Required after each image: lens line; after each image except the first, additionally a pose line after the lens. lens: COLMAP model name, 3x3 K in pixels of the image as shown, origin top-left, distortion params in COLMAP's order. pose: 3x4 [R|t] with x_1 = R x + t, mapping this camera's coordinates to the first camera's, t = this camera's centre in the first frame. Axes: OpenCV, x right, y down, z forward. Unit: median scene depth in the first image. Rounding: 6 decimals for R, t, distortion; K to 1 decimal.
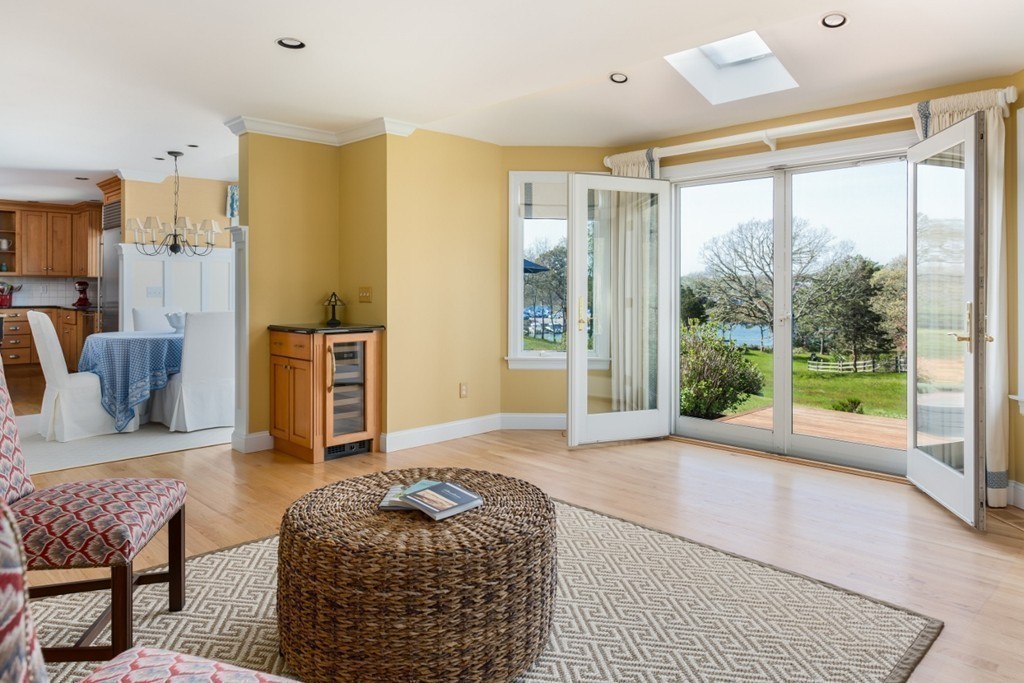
lens RADIAL K [[680.4, 0, 516.5], [0, 680.4, 294.1], [0, 0, 1]] dist [0.002103, 0.000723]
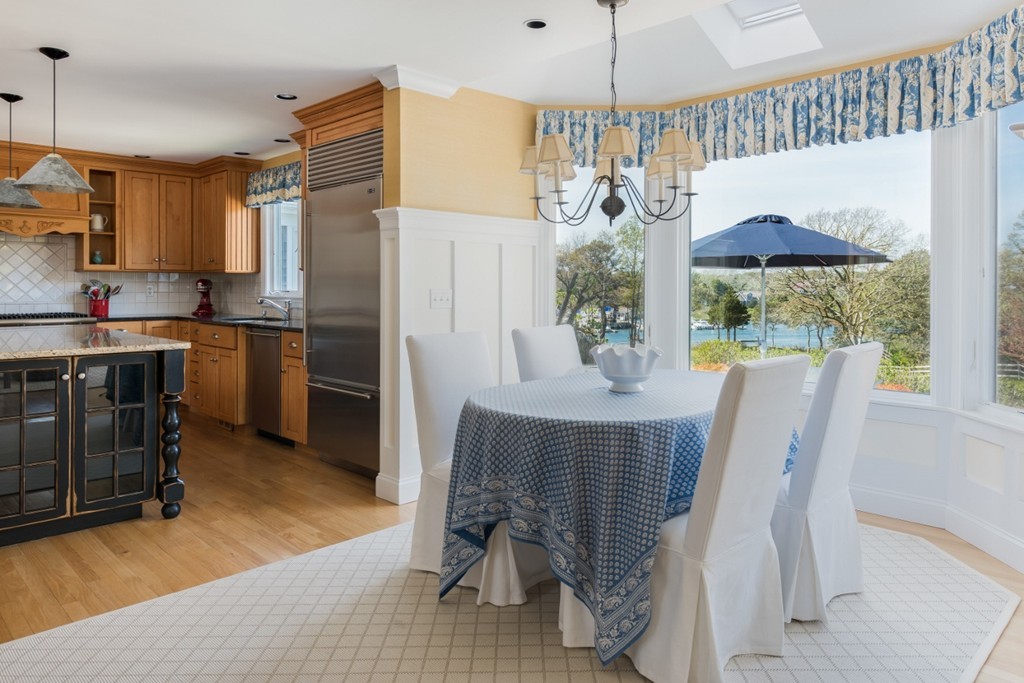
lens RADIAL K [[680.4, 0, 512.8], [0, 680.4, 286.0], [0, 0, 1]] dist [0.002103, 0.000723]
pose [[0.999952, 0.001917, -0.009559, -0.345642], [-0.001969, 0.999983, -0.005410, -0.009134], [0.009549, 0.005428, 0.999940, 0.350077]]
